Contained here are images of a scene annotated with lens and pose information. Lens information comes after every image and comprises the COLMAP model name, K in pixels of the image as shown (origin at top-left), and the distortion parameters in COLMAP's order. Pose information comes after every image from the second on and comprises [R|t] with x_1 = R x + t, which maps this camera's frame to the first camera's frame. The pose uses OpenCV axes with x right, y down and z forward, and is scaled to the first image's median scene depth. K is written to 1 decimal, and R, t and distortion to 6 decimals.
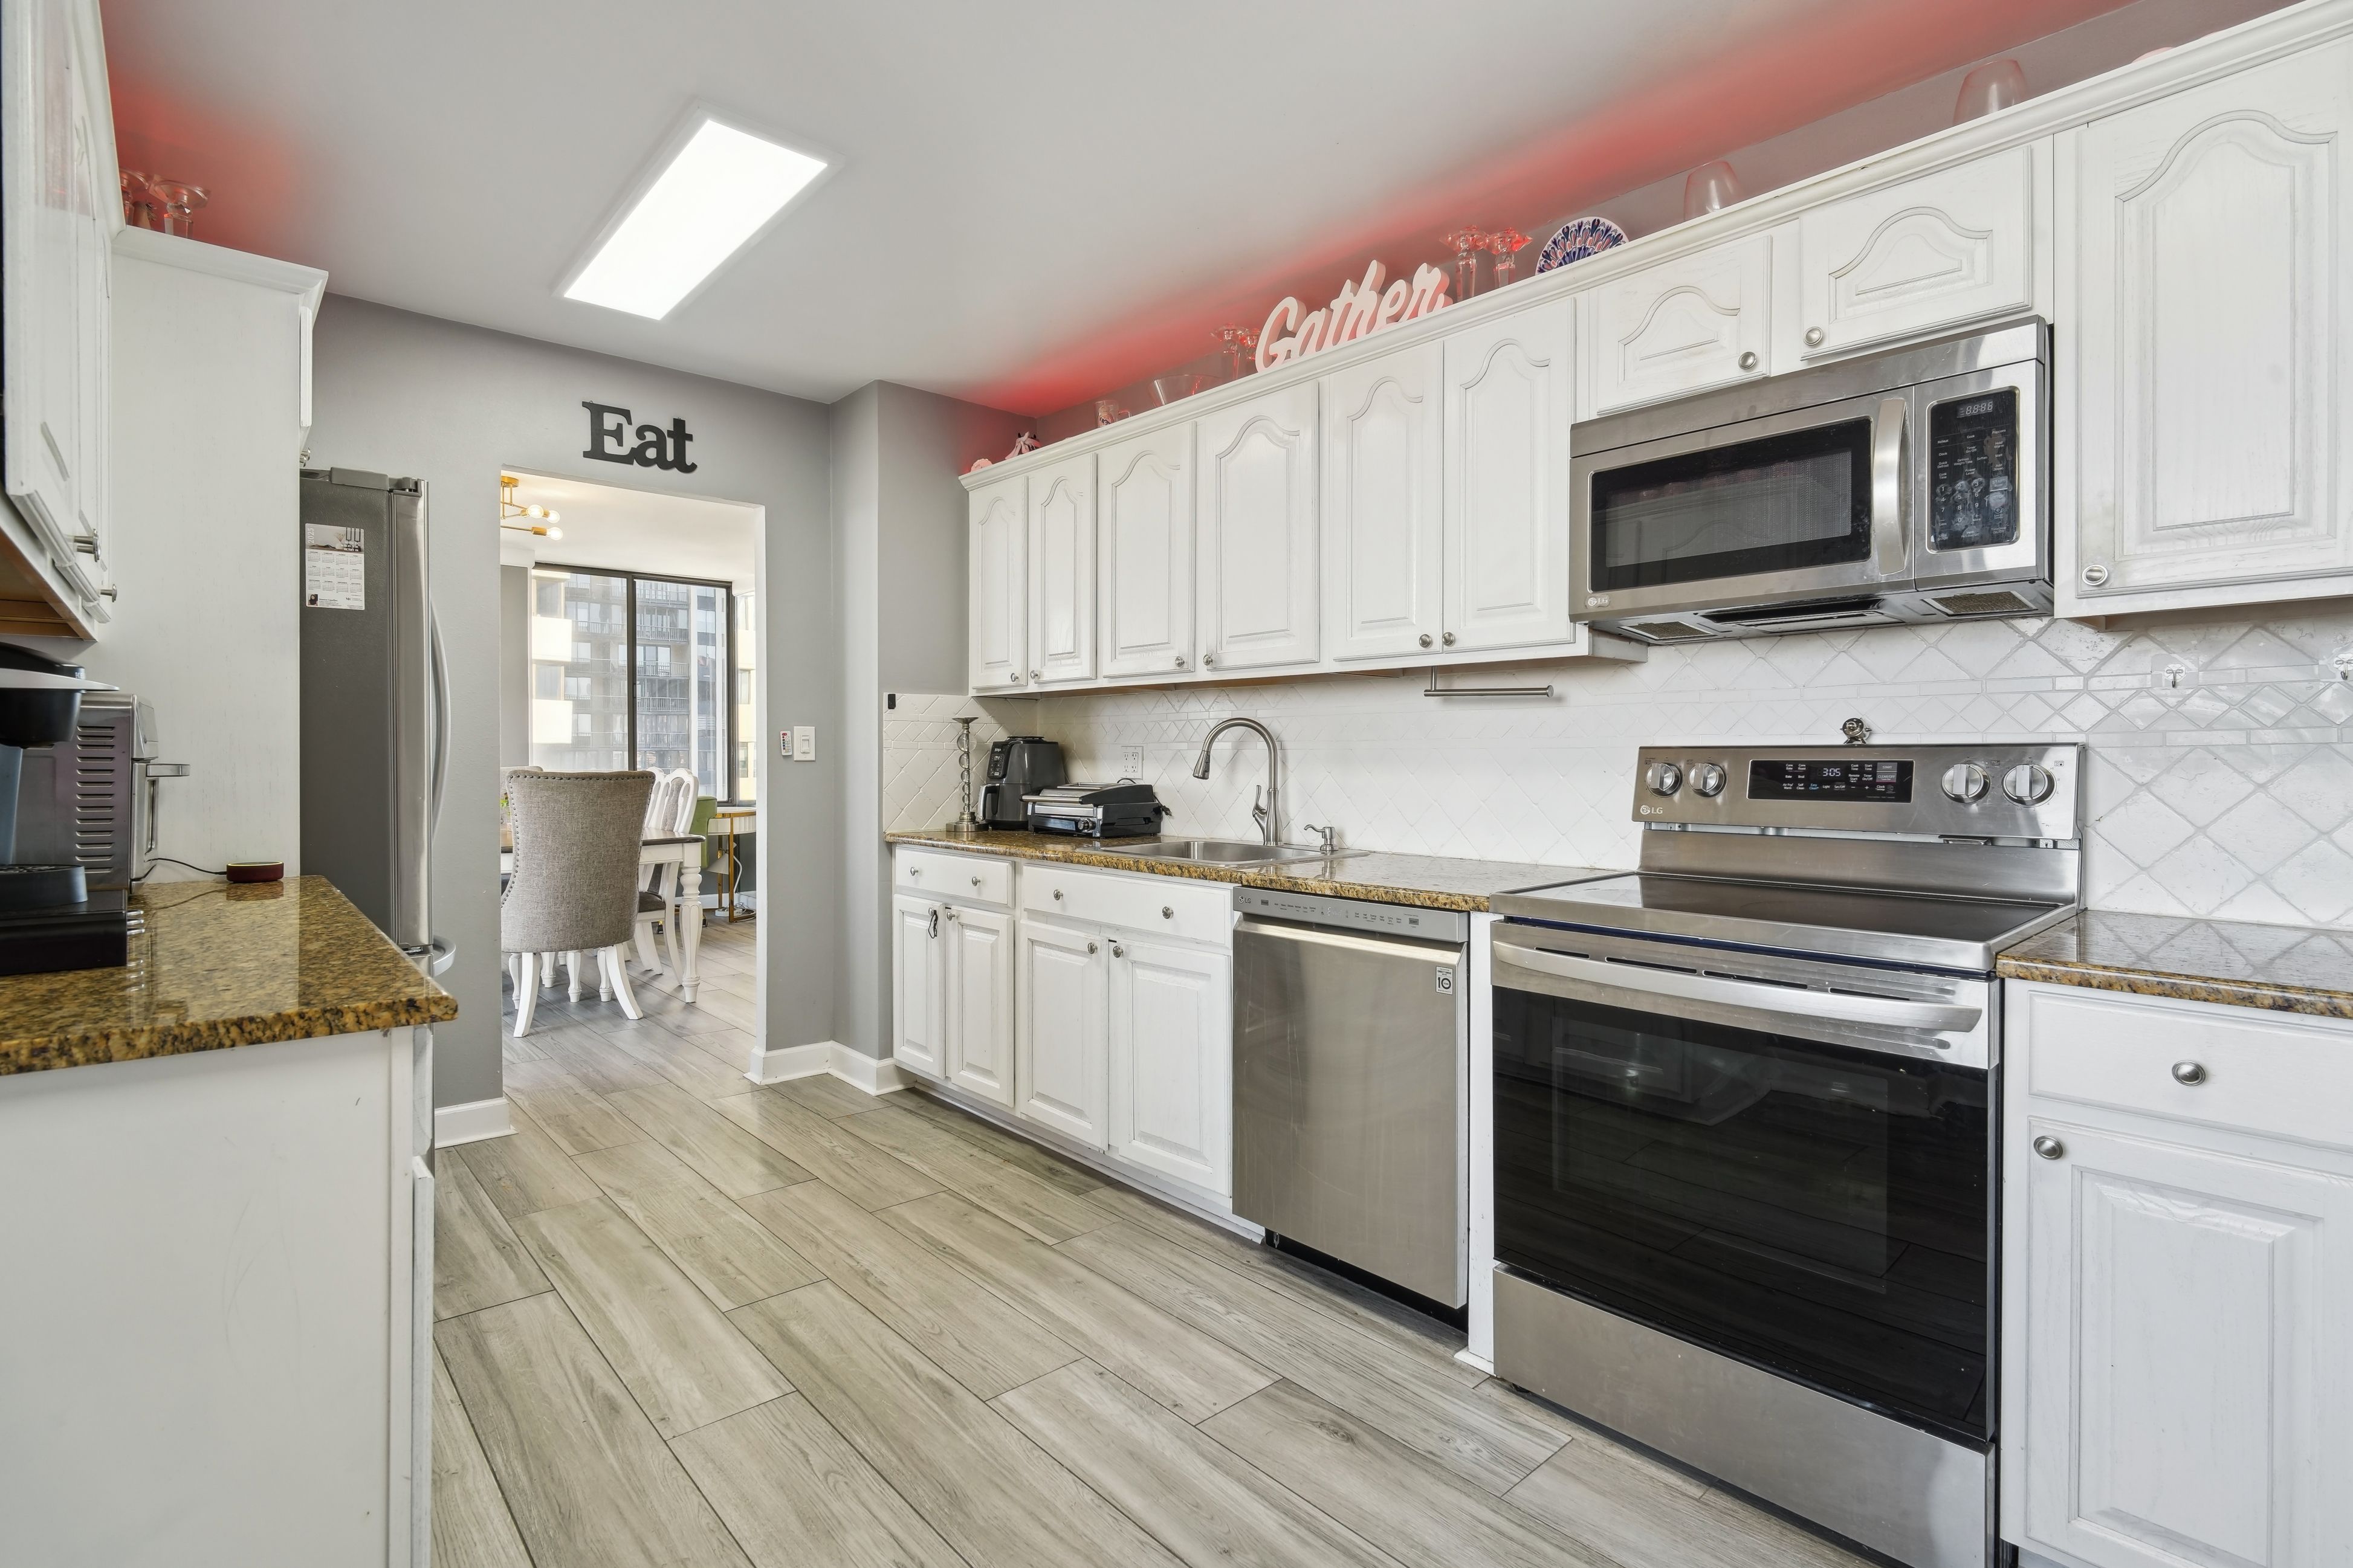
lens RADIAL K [[1122.0, 0, 1160.7], [0, 1122.0, 767.8], [0, 0, 1]] dist [-0.000467, -0.004200]
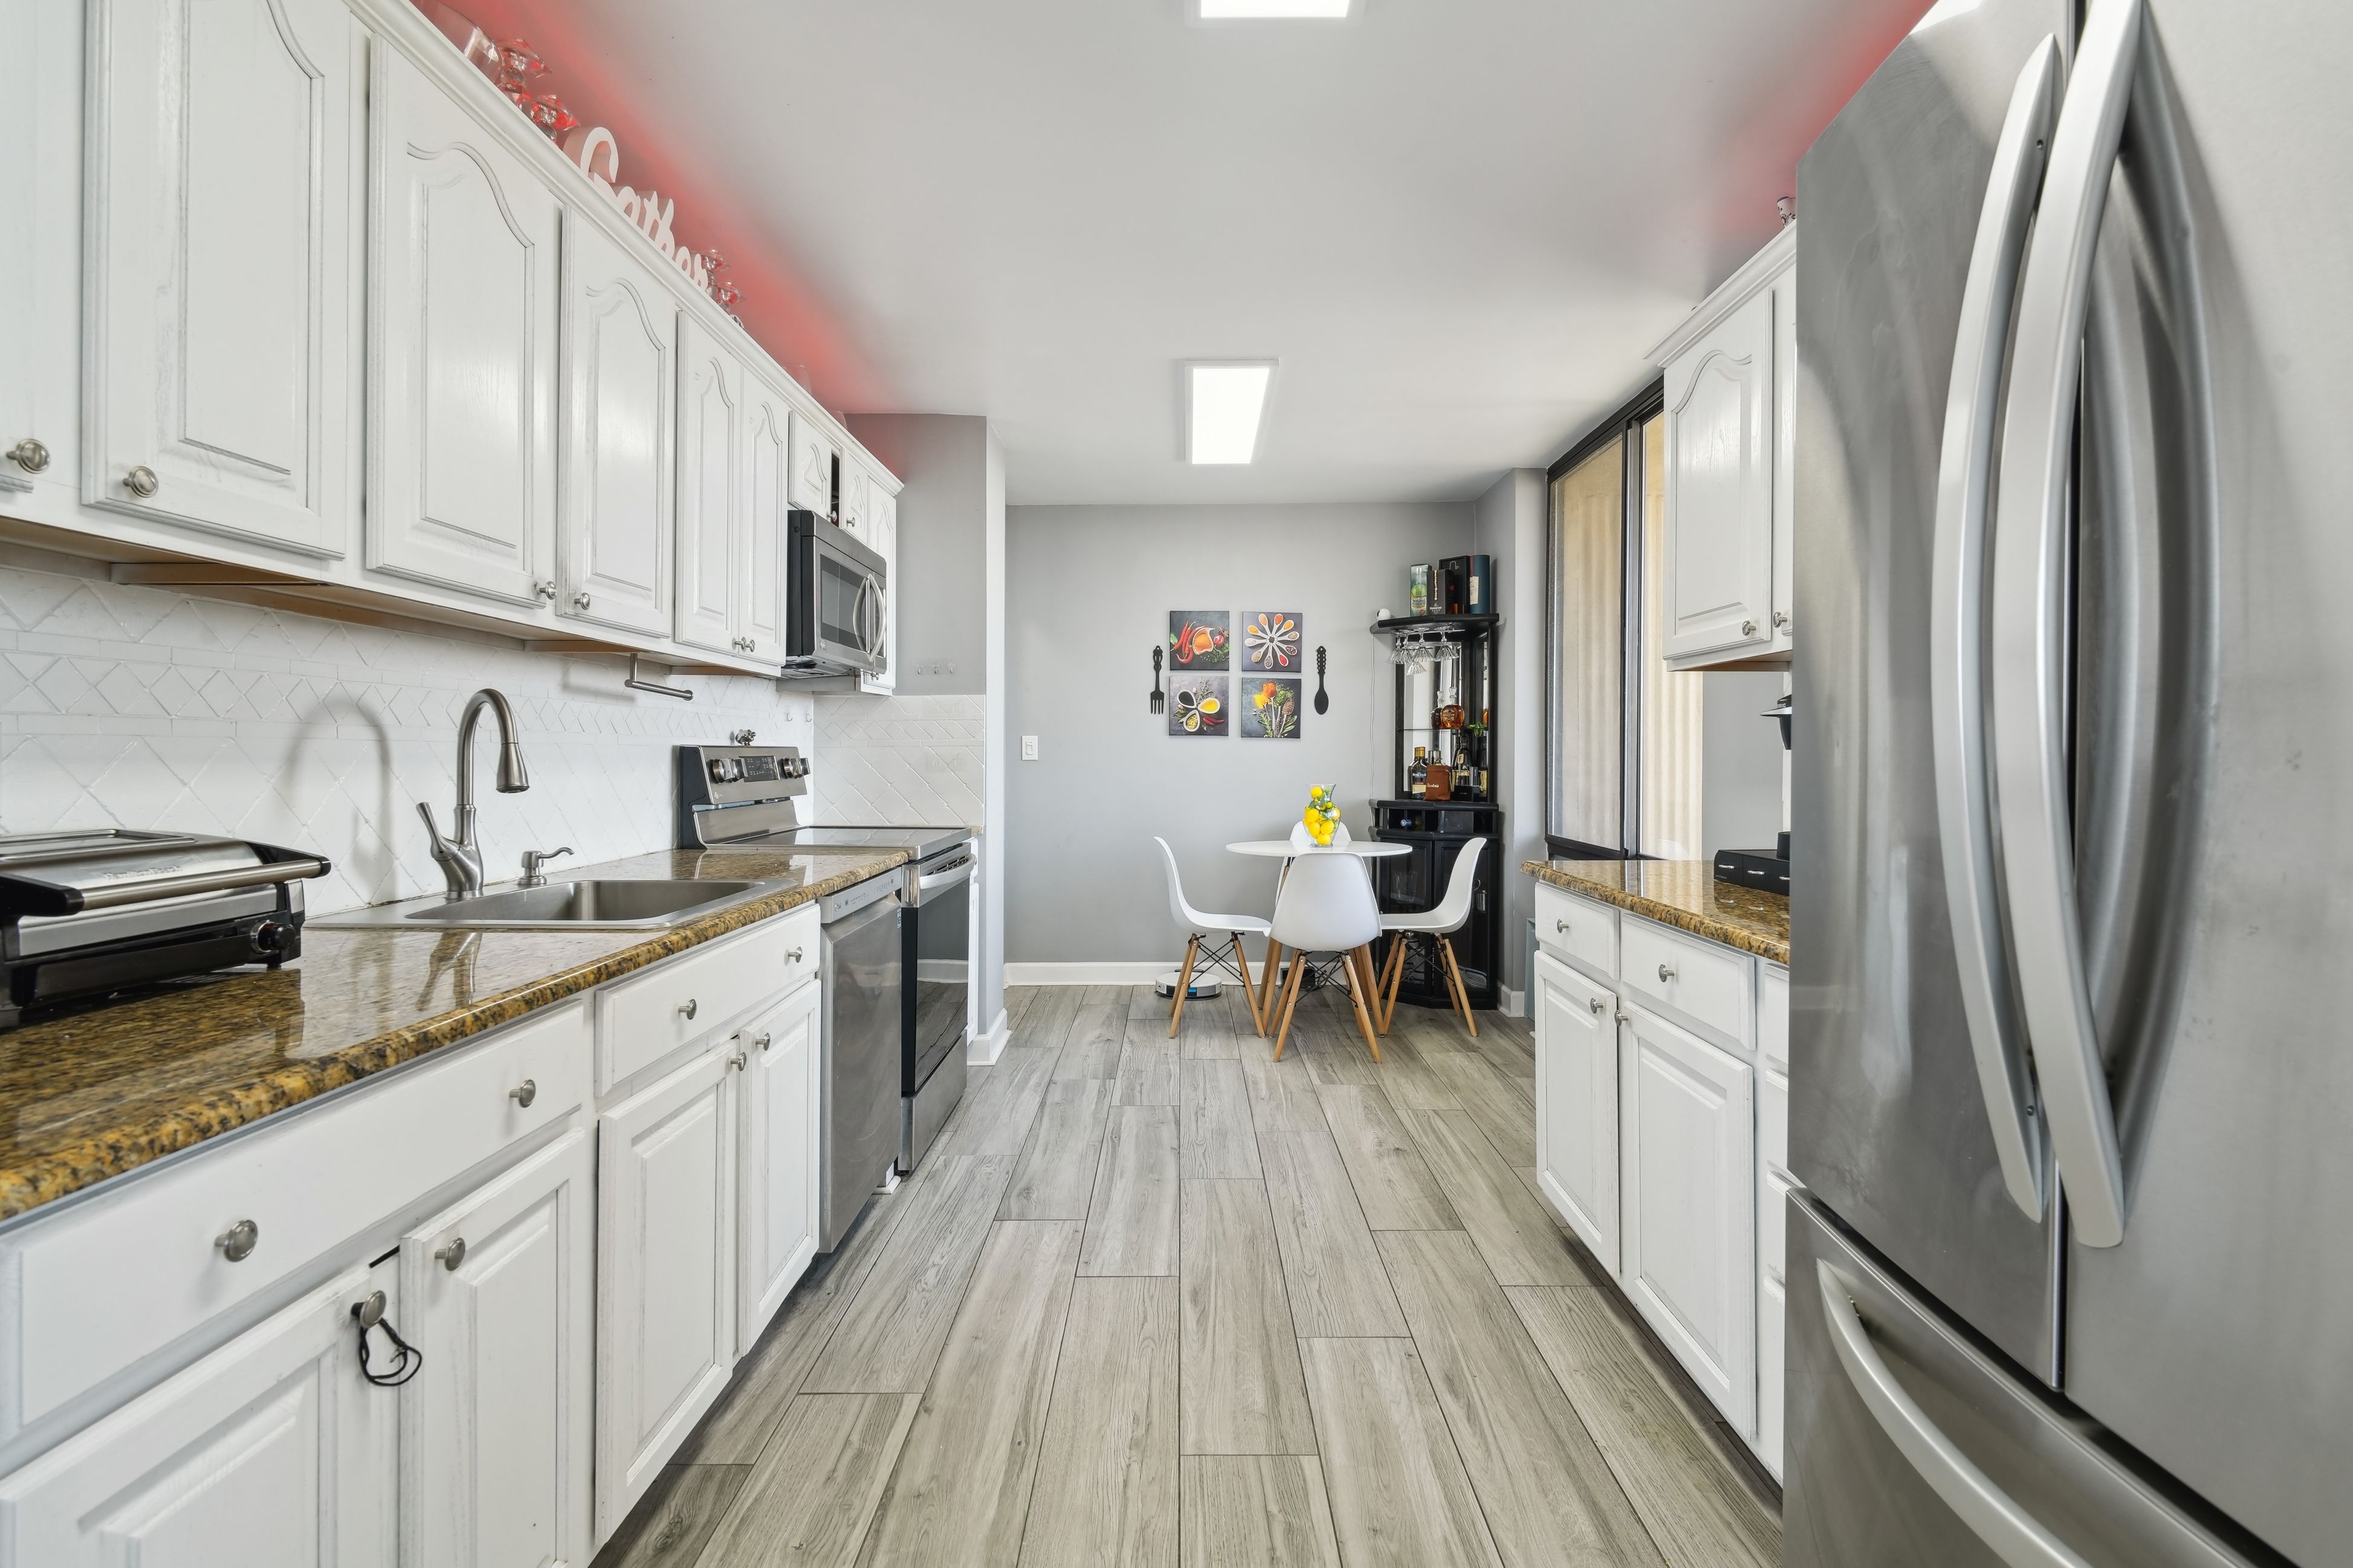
lens RADIAL K [[1122.0, 0, 1217.7], [0, 1122.0, 751.0], [0, 0, 1]] dist [-0.000467, -0.004200]
pose [[-0.774191, -0.003143, 0.632944, -0.792499], [0.000309, 0.999986, 0.005344, -0.018962], [-0.632952, 0.004333, -0.774179, 1.570417]]
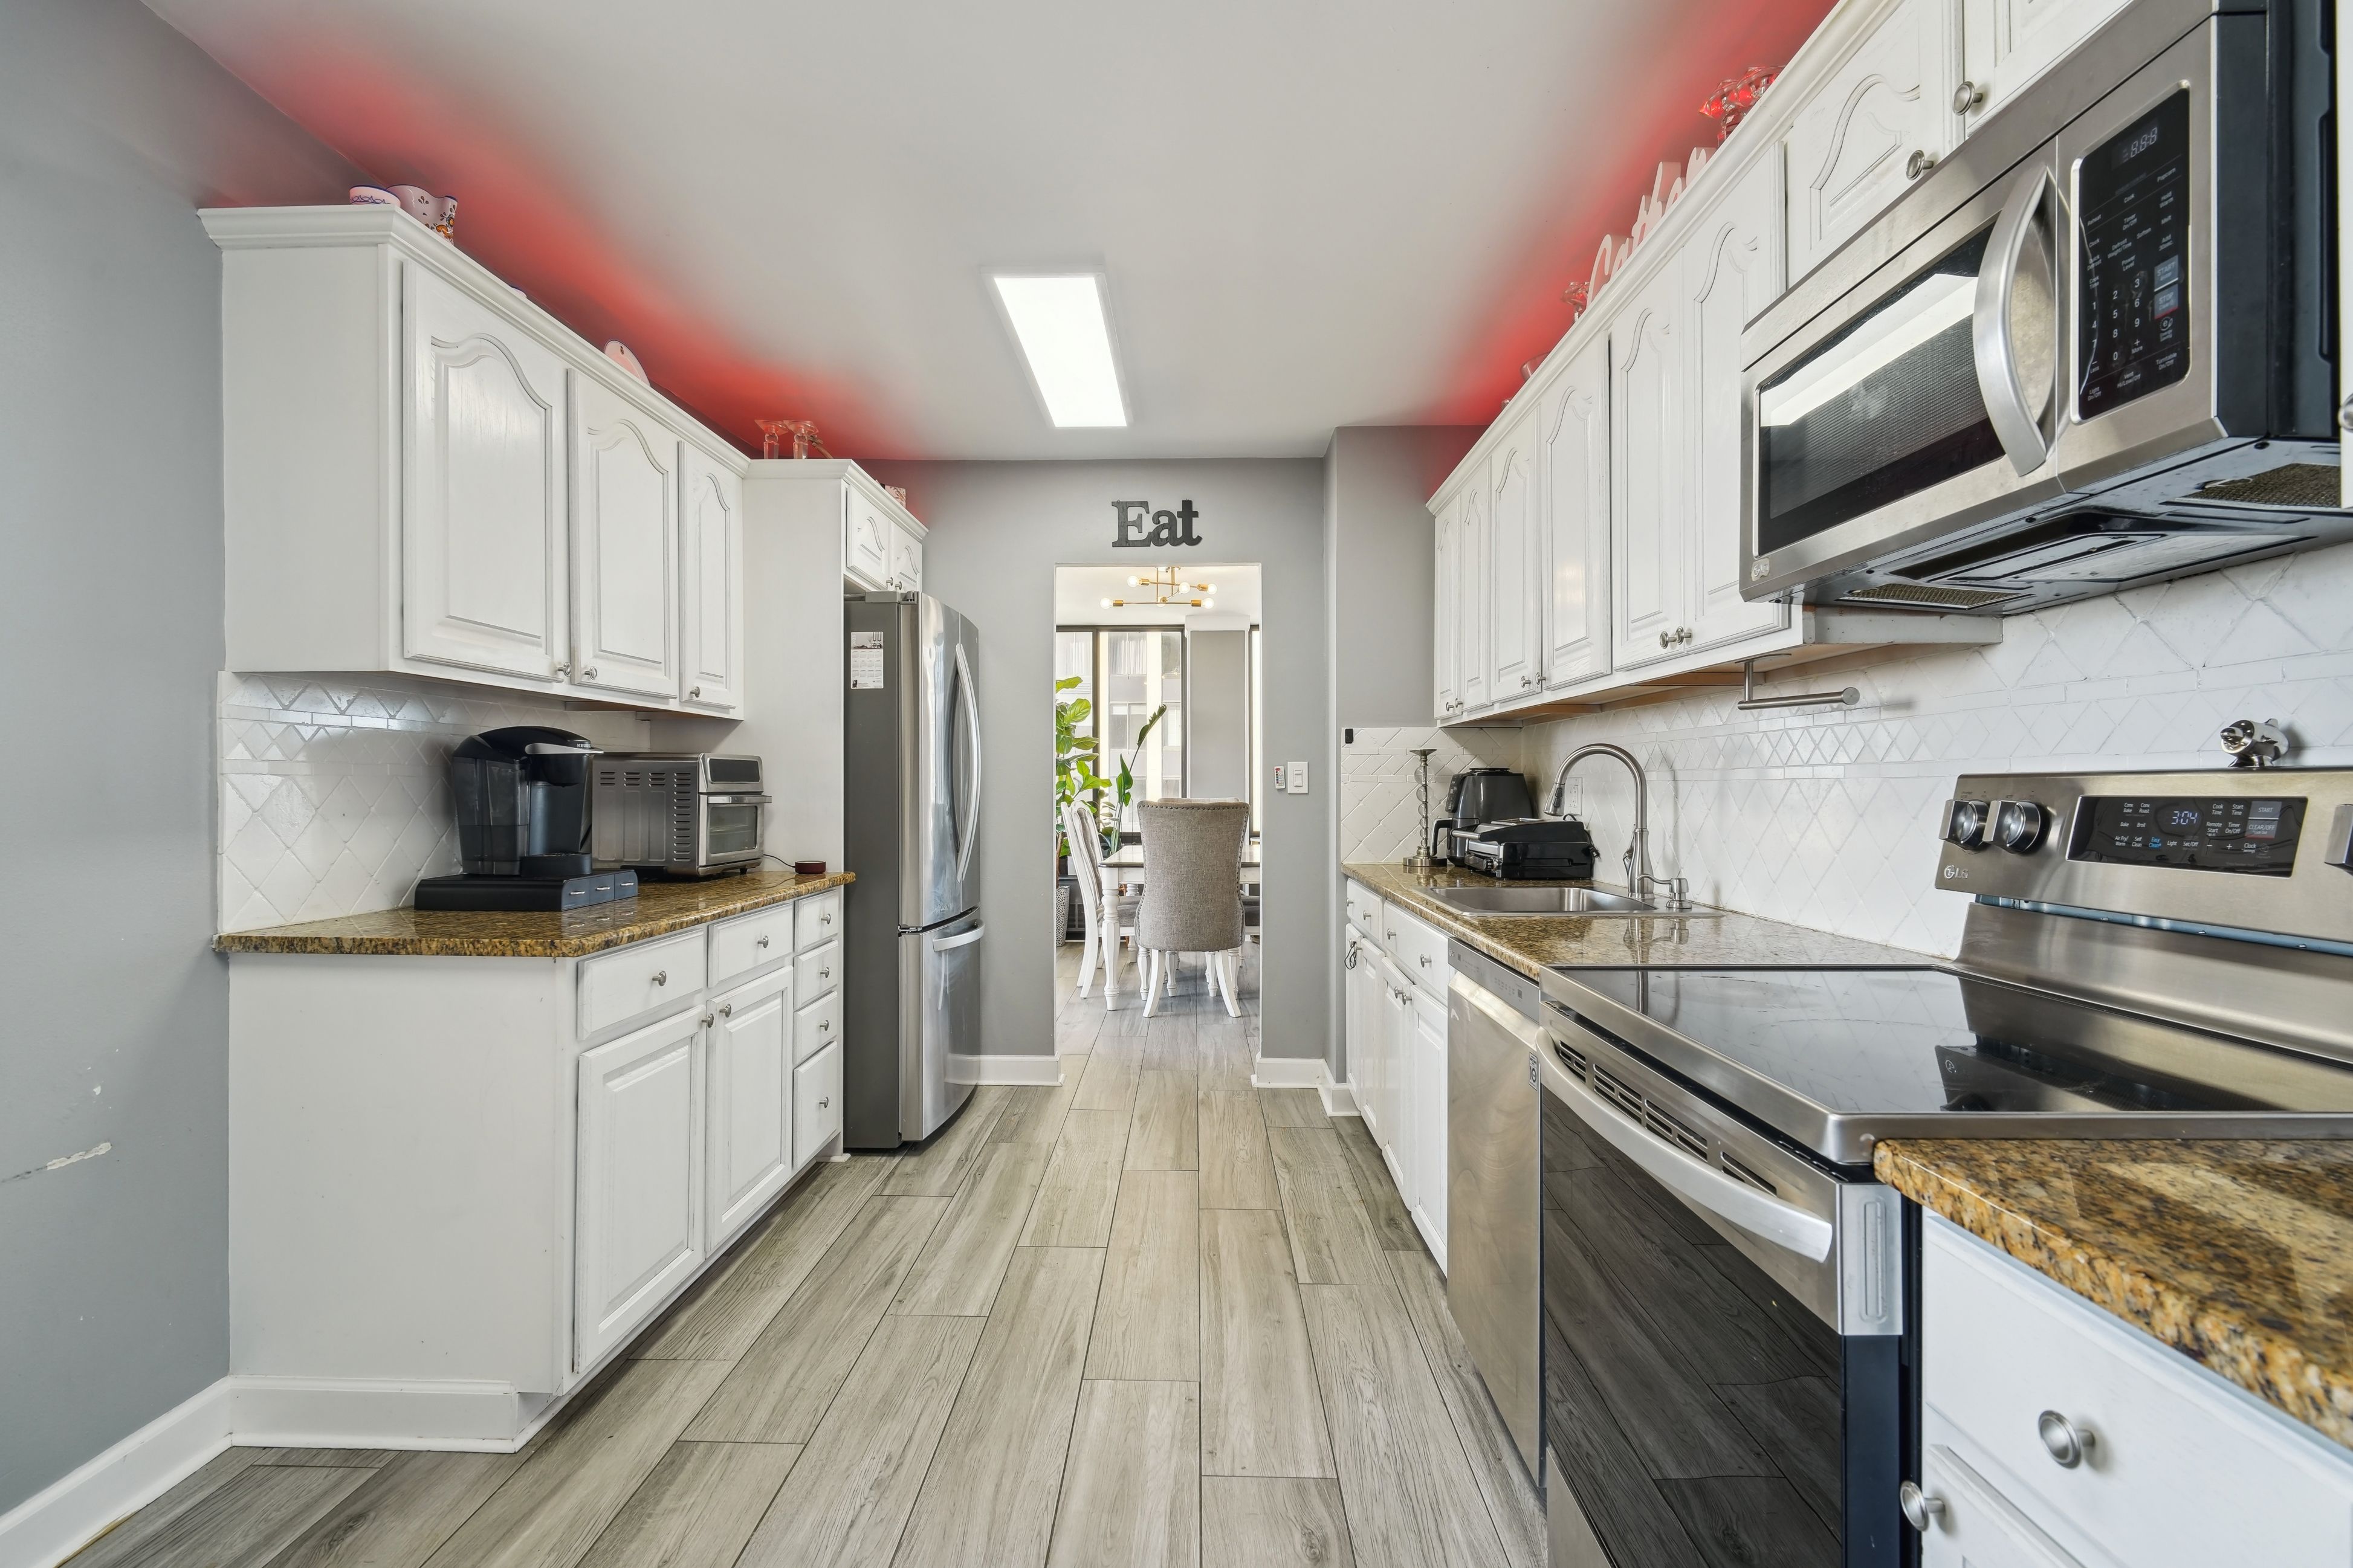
lens RADIAL K [[1122.0, 0, 1147.2], [0, 1122.0, 789.7], [0, 0, 1]] dist [-0.000467, -0.004200]
pose [[0.723695, -0.001342, -0.690118, 0.524875], [-0.004694, 0.999965, -0.006868, -0.003266], [0.690104, 0.008210, 0.723664, 0.199302]]
